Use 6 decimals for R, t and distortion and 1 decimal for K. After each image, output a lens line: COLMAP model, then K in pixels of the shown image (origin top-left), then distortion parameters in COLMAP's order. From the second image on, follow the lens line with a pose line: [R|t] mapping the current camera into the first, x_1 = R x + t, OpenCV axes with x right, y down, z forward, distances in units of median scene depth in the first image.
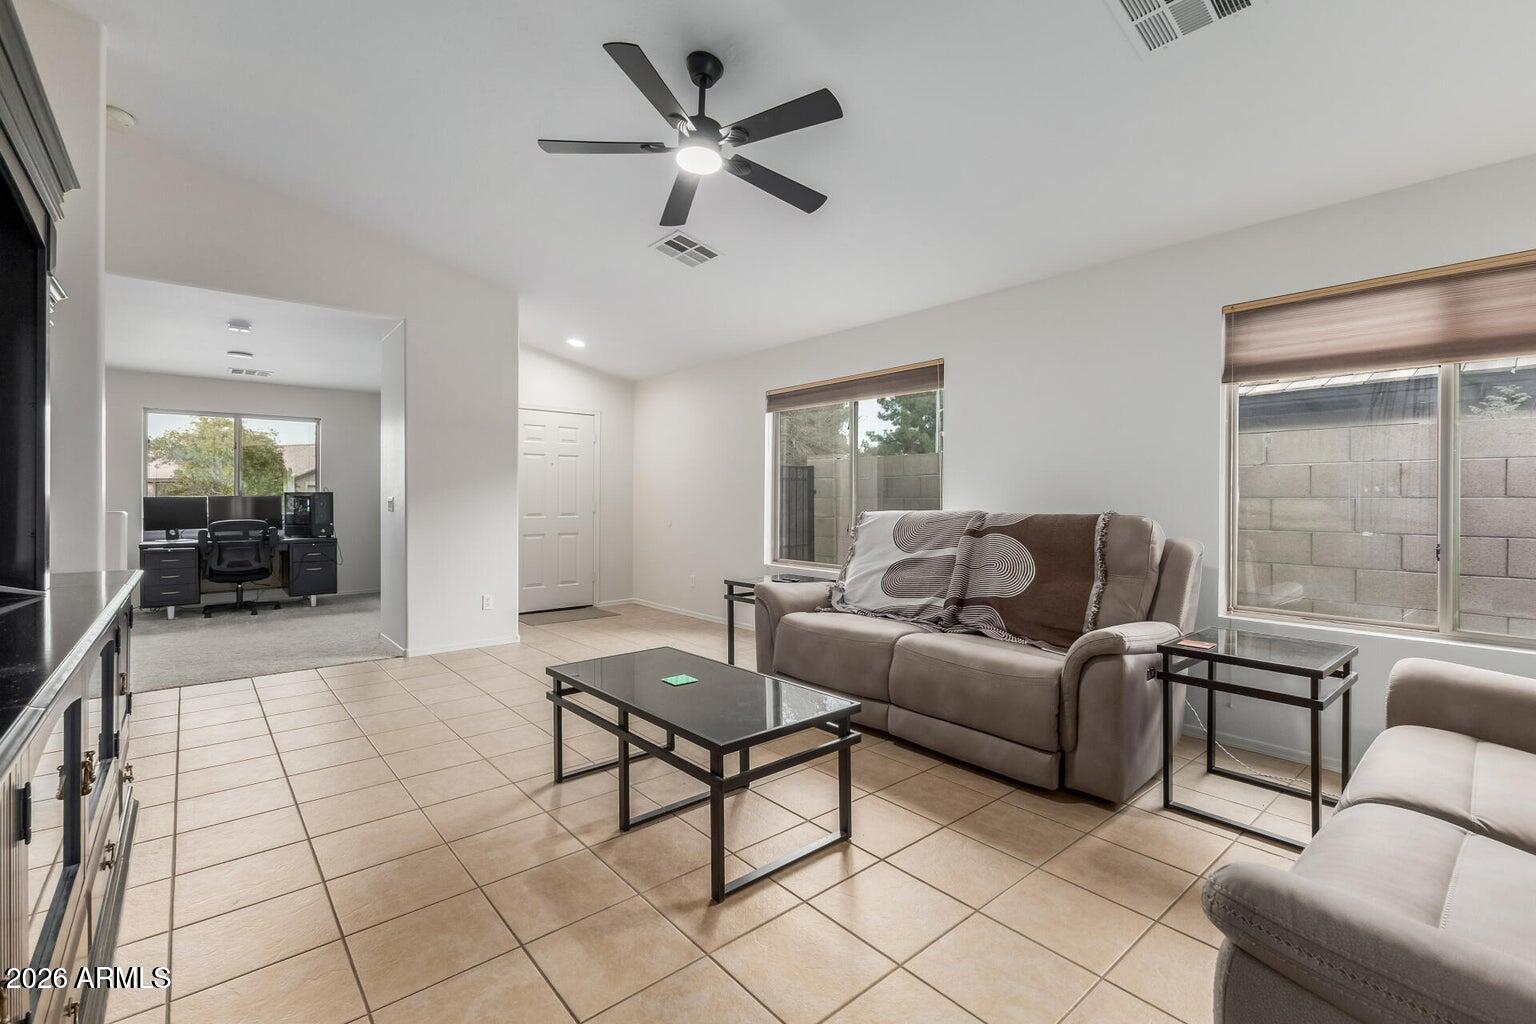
lens RADIAL K [[676.7, 0, 785.4], [0, 676.7, 493.7], [0, 0, 1]] dist [0.005919, -0.001409]
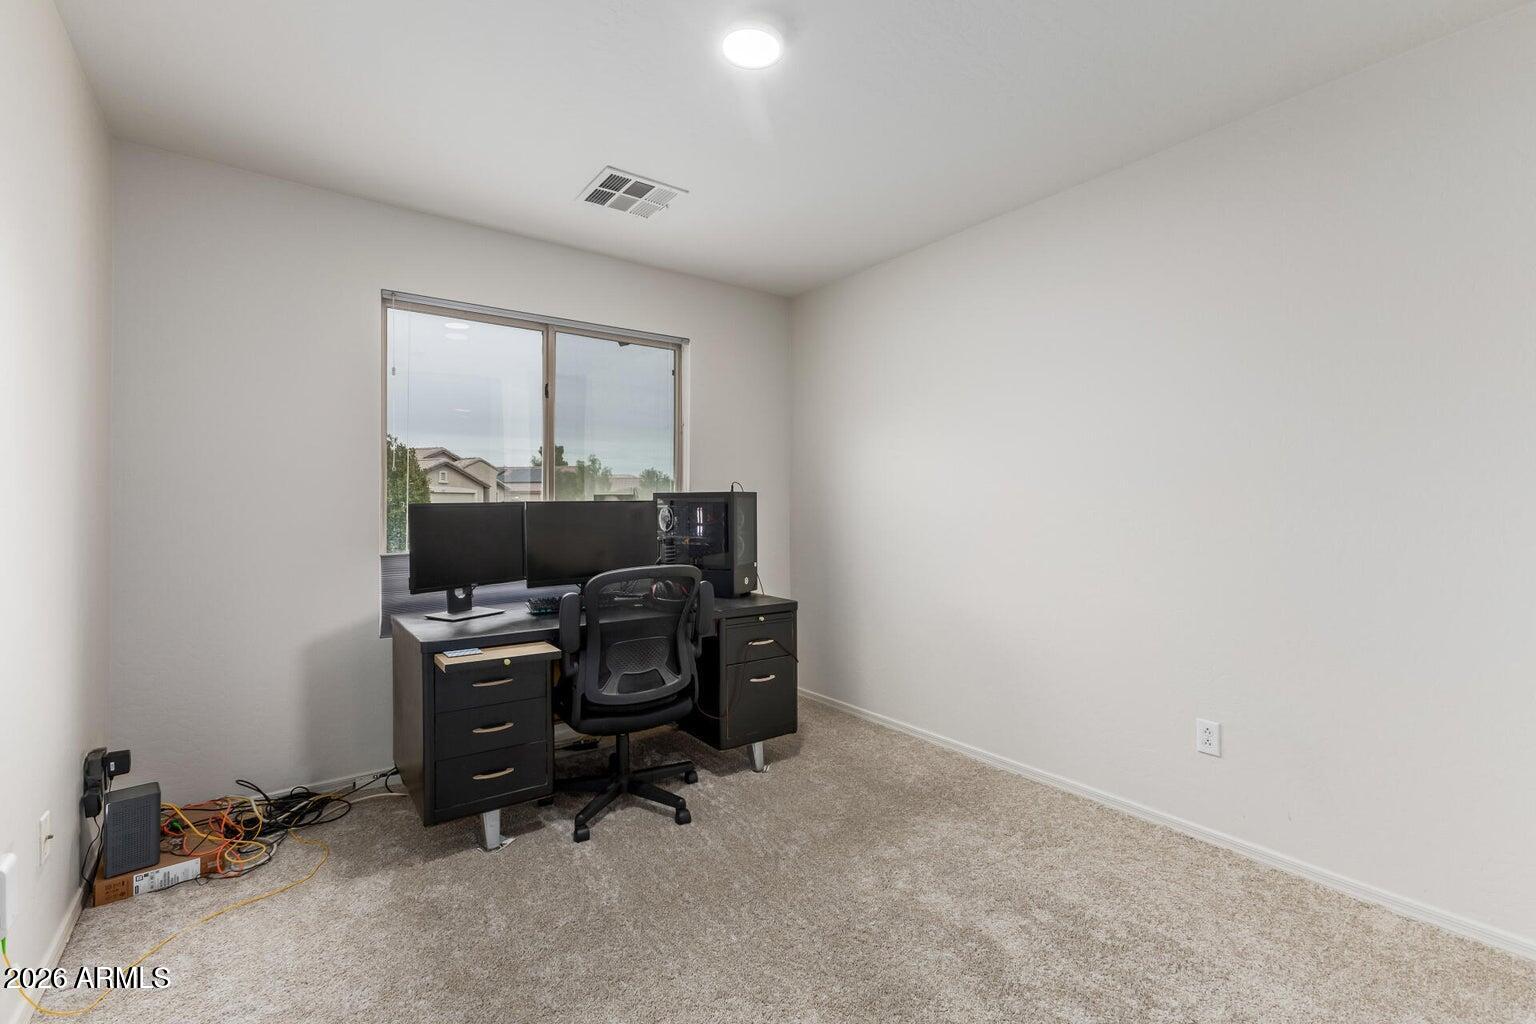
lens RADIAL K [[676.7, 0, 762.6], [0, 676.7, 507.6], [0, 0, 1]] dist [0.005919, -0.001409]
pose [[0.997574, -0.001080, -0.069607, -0.703775], [0.001670, 0.999963, 0.008426, 0.004664], [0.069596, -0.008522, 0.997539, 0.626819]]
